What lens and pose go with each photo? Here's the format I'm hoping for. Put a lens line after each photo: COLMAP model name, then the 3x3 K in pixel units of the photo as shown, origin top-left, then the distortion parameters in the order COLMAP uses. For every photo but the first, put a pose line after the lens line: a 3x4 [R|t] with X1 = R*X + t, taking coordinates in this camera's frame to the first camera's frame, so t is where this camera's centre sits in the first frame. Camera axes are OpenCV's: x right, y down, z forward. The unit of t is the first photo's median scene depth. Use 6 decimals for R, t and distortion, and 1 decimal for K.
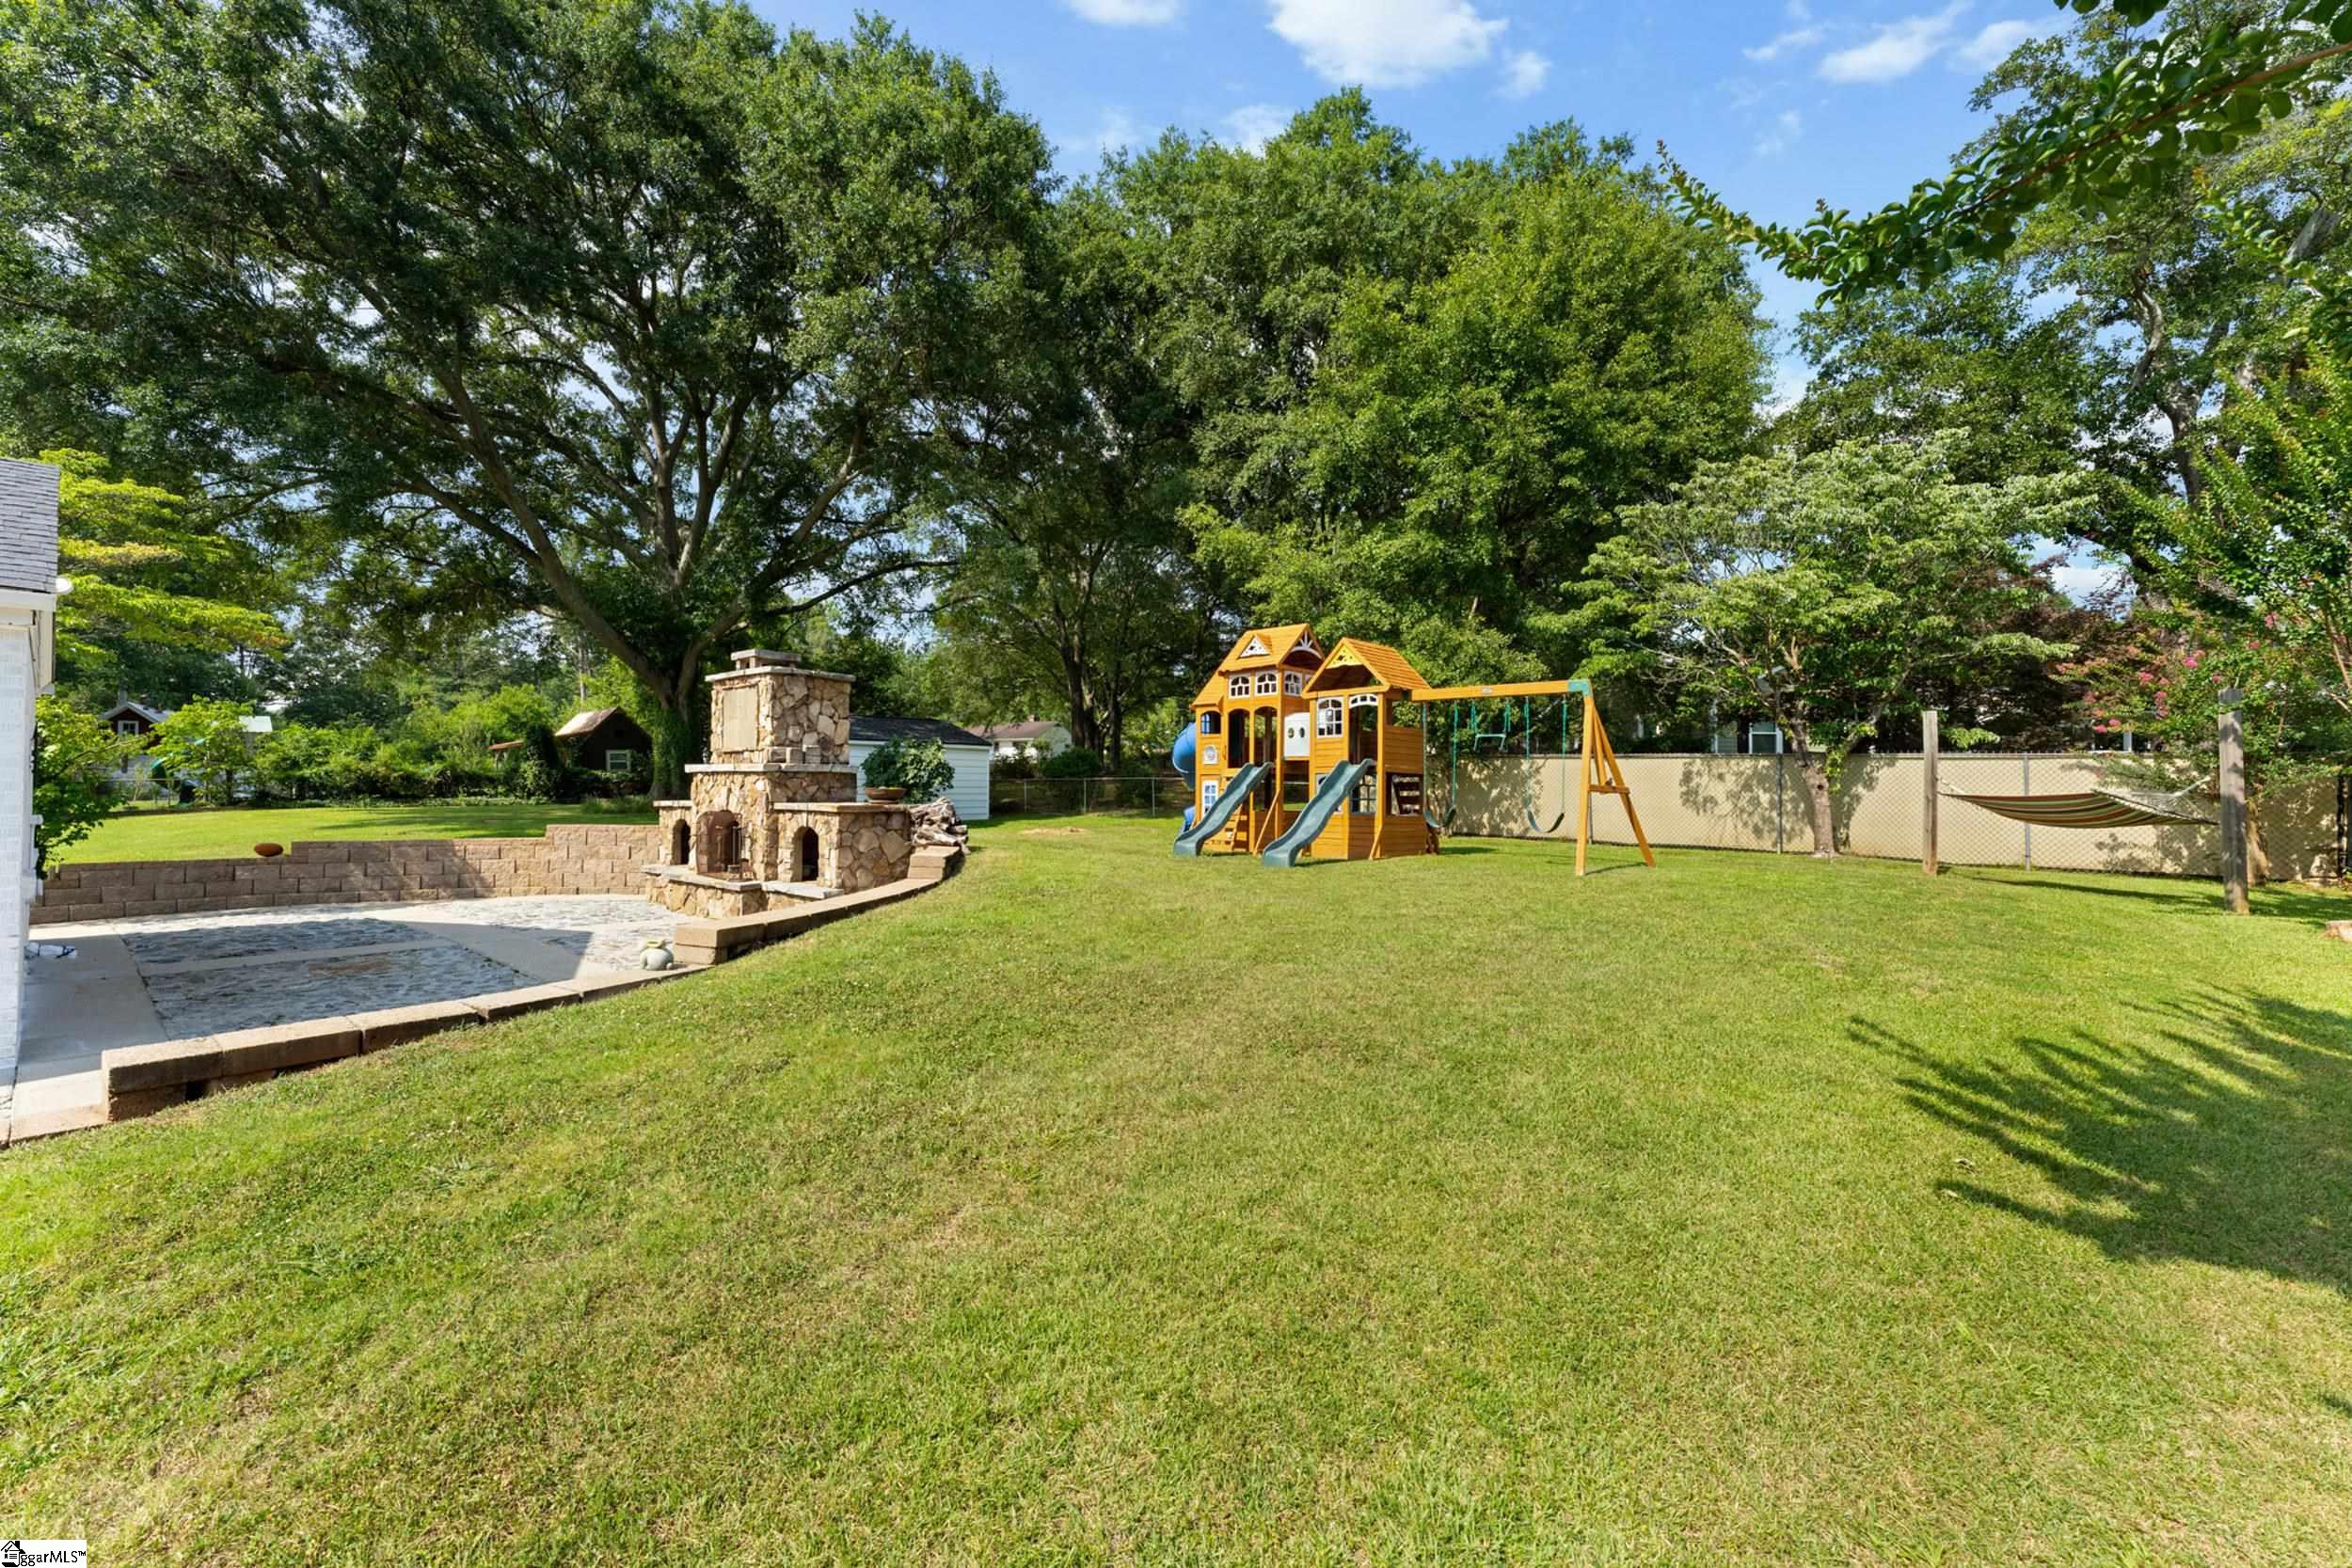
lens RADIAL K [[953.3, 0, 1190.9], [0, 953.3, 788.4], [0, 0, 1]] dist [0.000566, -0.000334]
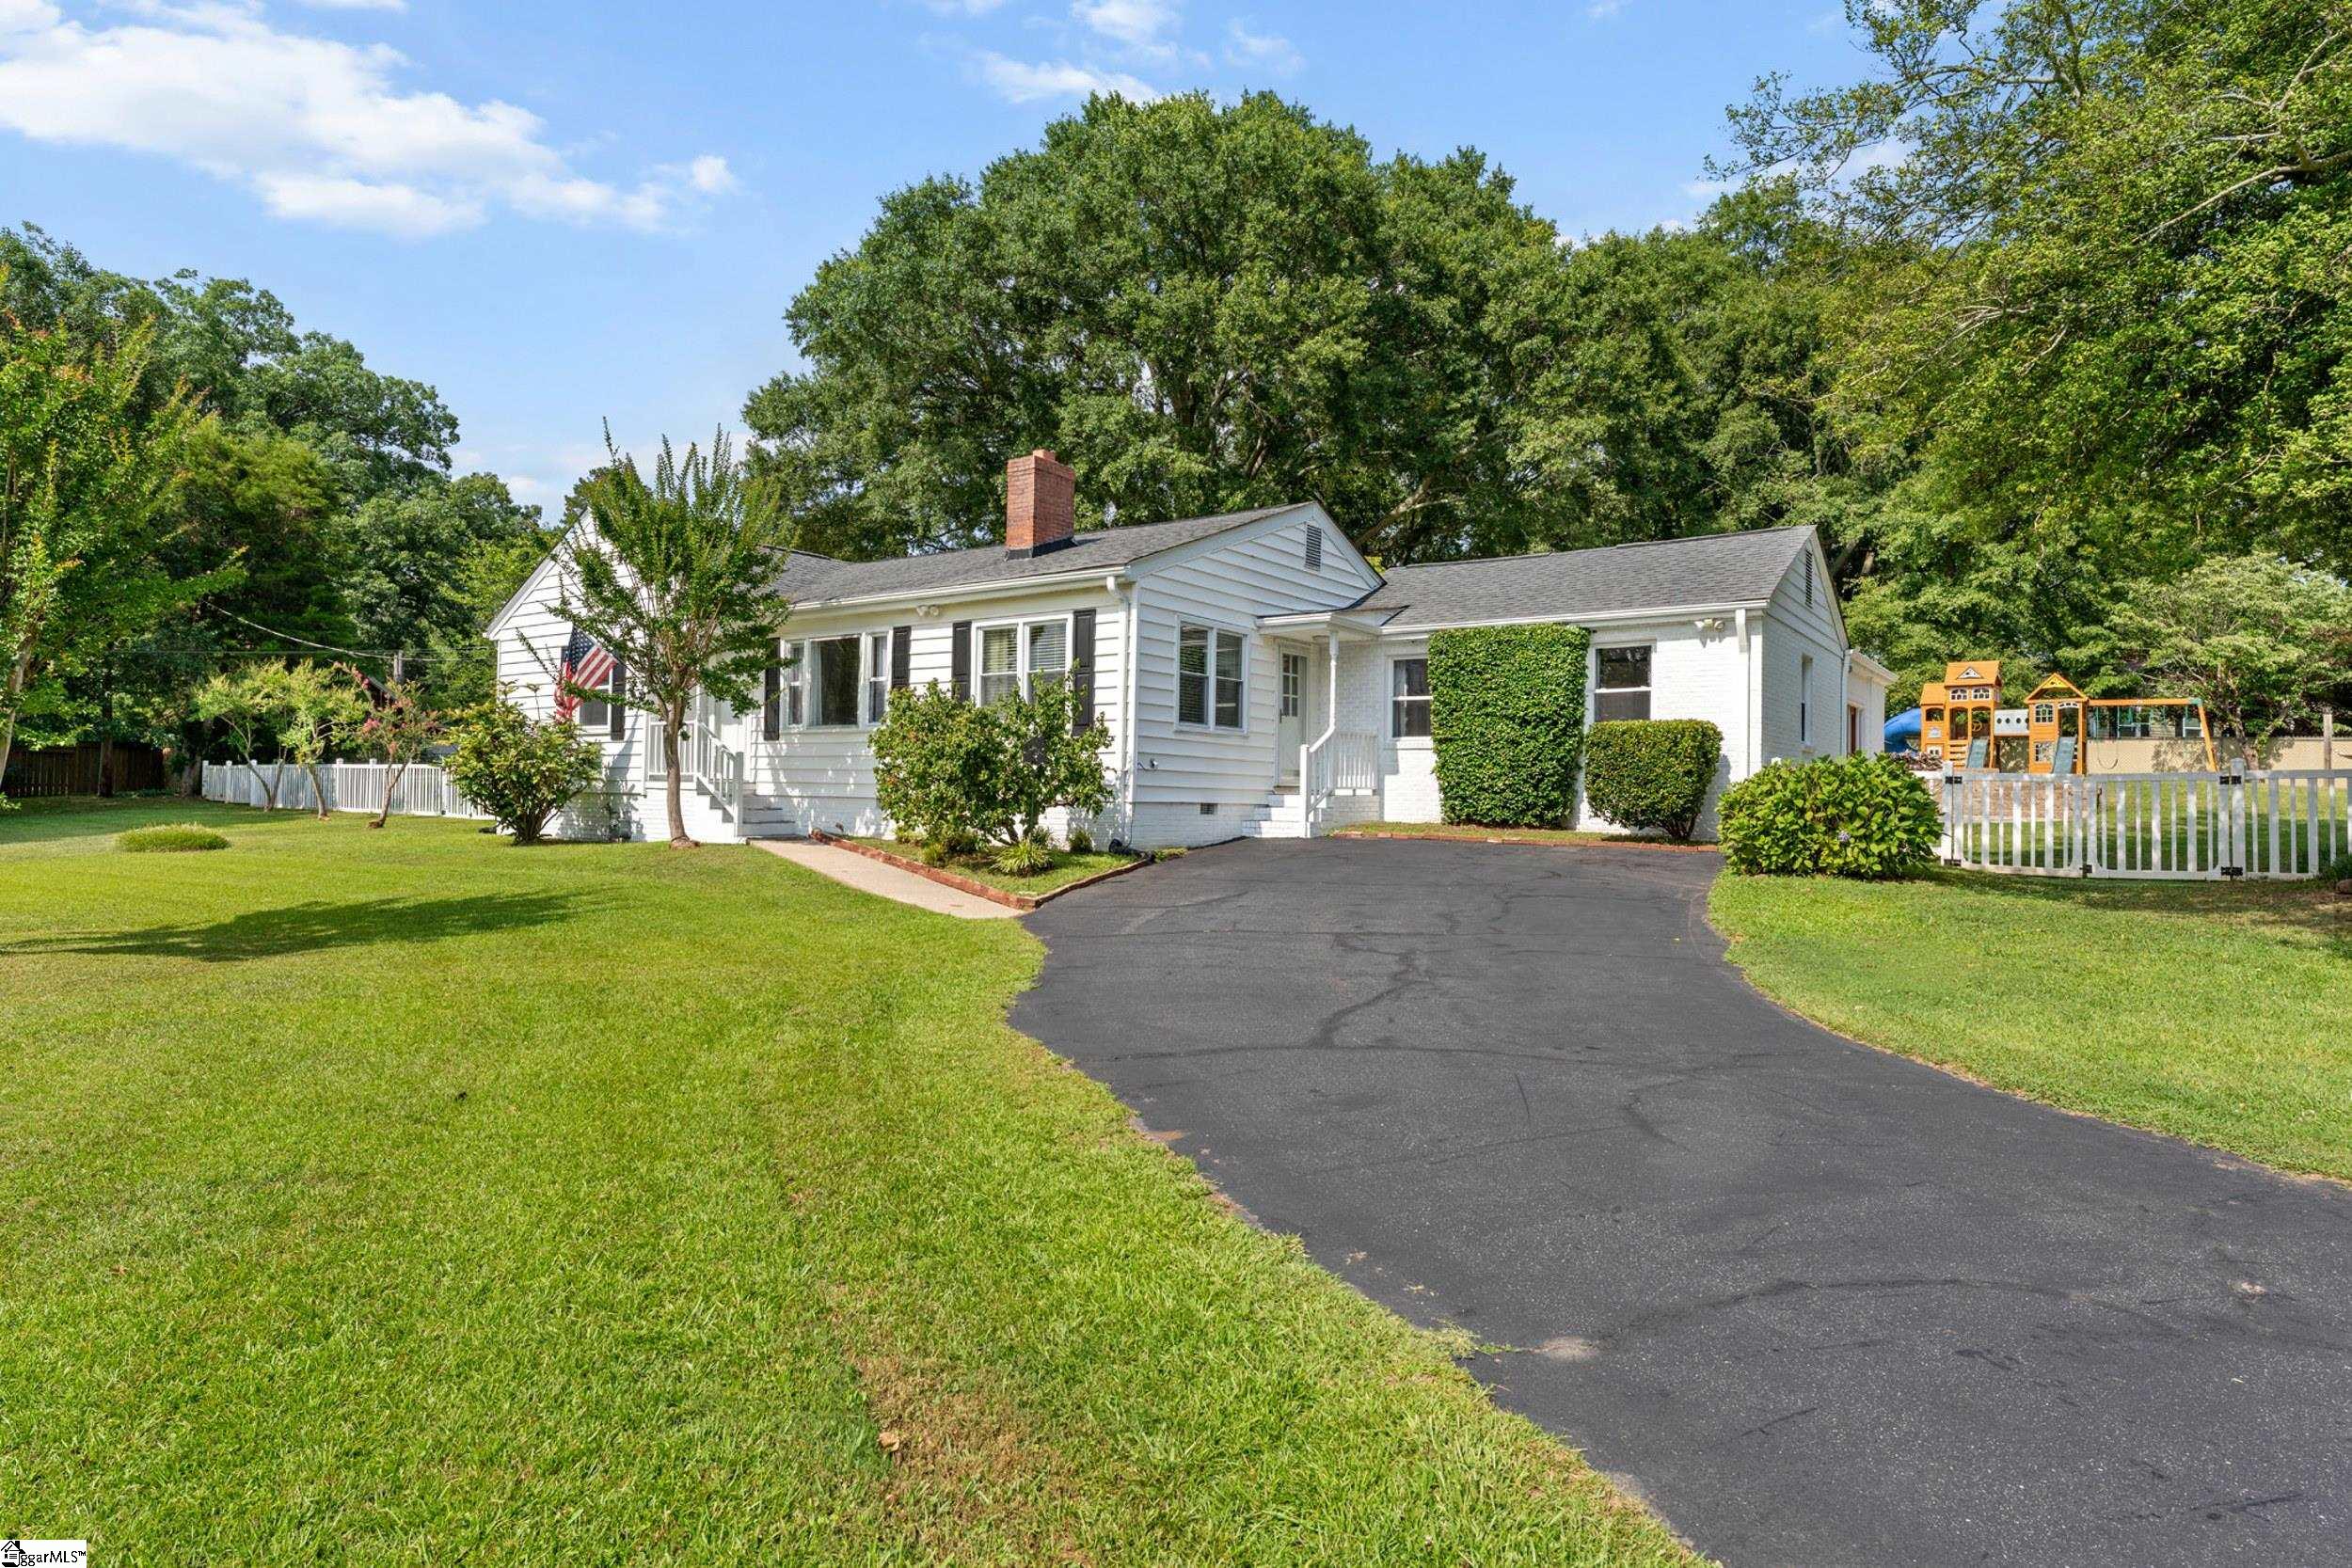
lens RADIAL K [[1282.2, 0, 1176.0], [0, 1282.2, 793.9], [0, 0, 1]] dist [-0.004235, 0.000756]
pose [[0.997776, 0.011926, 0.065584, -1.659035], [-0.012263, 0.999914, 0.004737, 0.092093], [-0.065522, -0.005531, 0.997836, -1.381794]]
